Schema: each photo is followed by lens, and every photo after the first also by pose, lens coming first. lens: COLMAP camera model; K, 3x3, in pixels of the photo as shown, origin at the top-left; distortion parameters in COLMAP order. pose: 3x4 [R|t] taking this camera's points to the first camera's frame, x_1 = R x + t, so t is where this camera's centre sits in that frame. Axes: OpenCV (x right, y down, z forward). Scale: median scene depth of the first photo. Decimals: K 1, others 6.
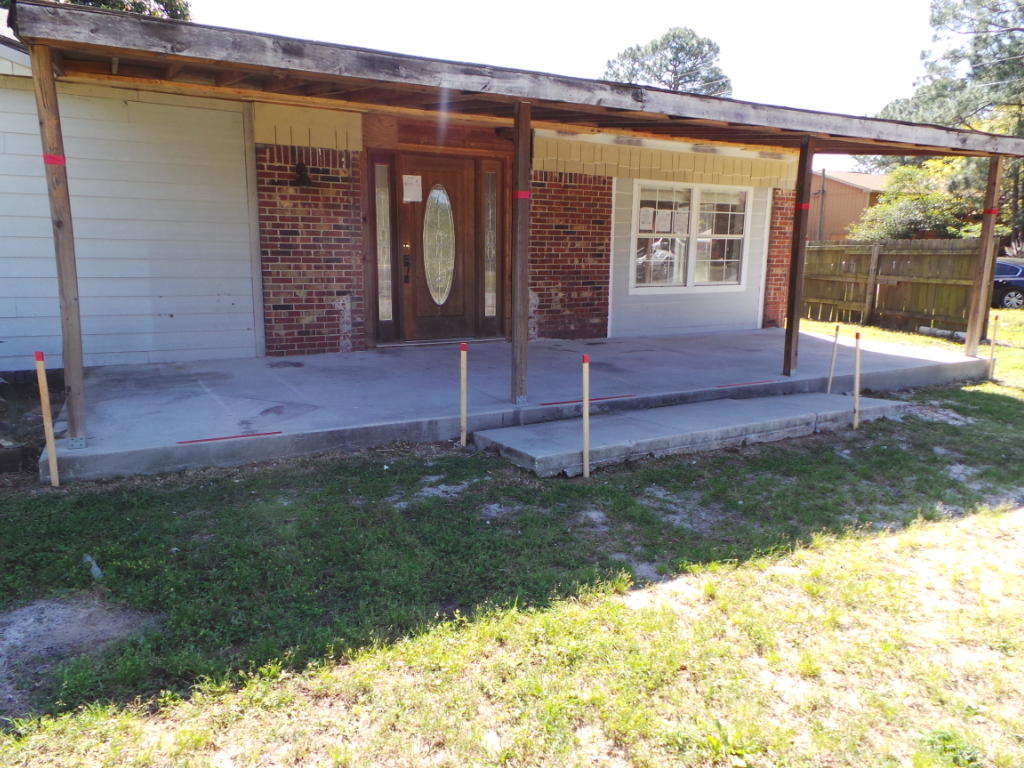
lens RADIAL K [[726.5, 0, 517.5], [0, 726.5, 386.0], [0, 0, 1]] dist [0.005739, -0.003640]
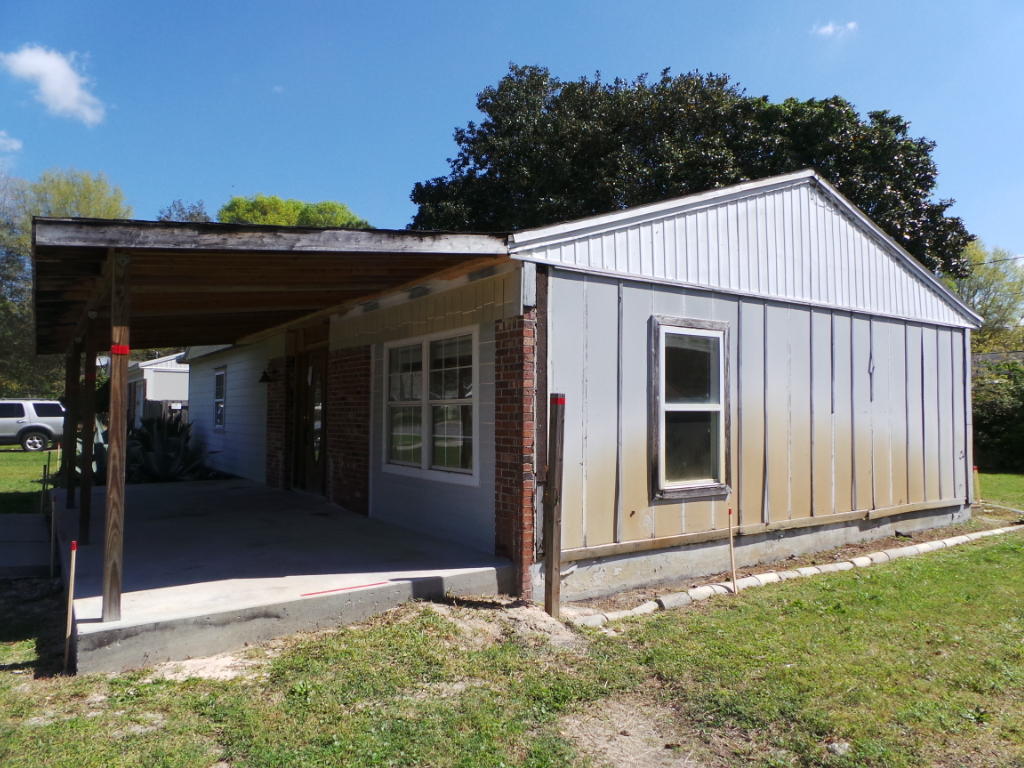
lens RADIAL K [[713.8, 0, 512.0], [0, 713.8, 384.0], [0, 0, 1]] dist [0.005915, -0.001757]
pose [[0.117635, -0.048748, -0.991860, 1.100403], [-0.185977, 0.980041, -0.070224, -0.212565], [0.975487, 0.192724, 0.106221, 1.122263]]
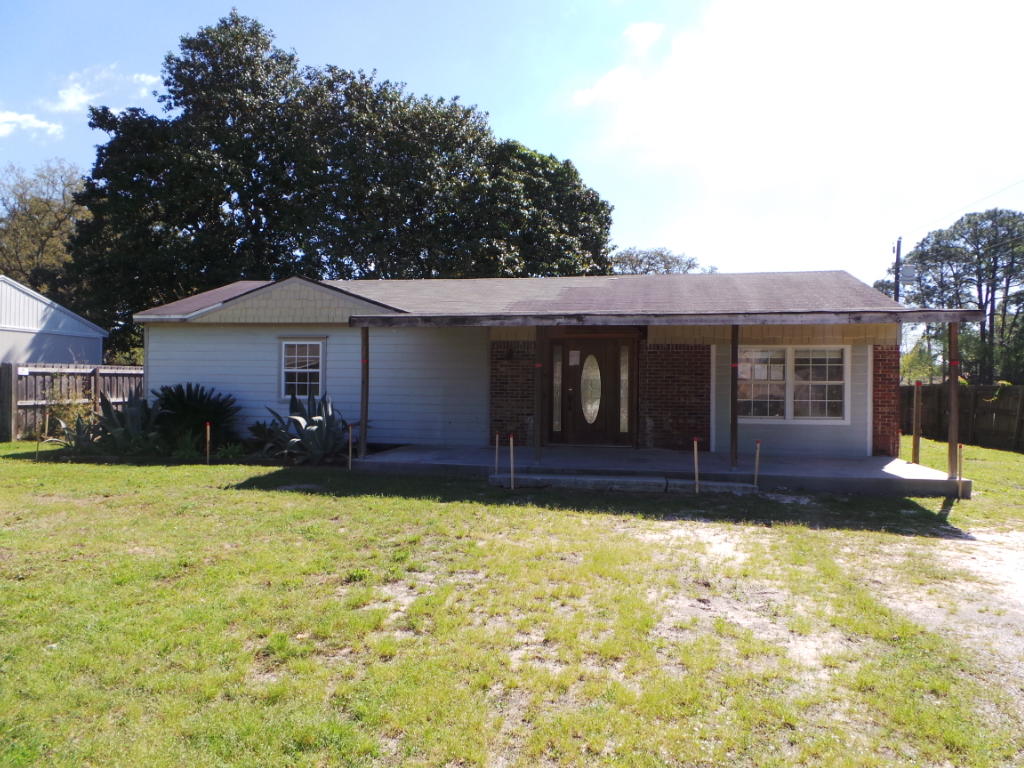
lens RADIAL K [[726.5, 0, 517.5], [0, 726.5, 386.0], [0, 0, 1]] dist [0.005739, -0.003640]
pose [[0.782409, -0.005133, -0.622744, 0.767898], [-0.117898, 0.980663, -0.156208, 0.081598], [0.611504, 0.195639, 0.766674, -0.395403]]
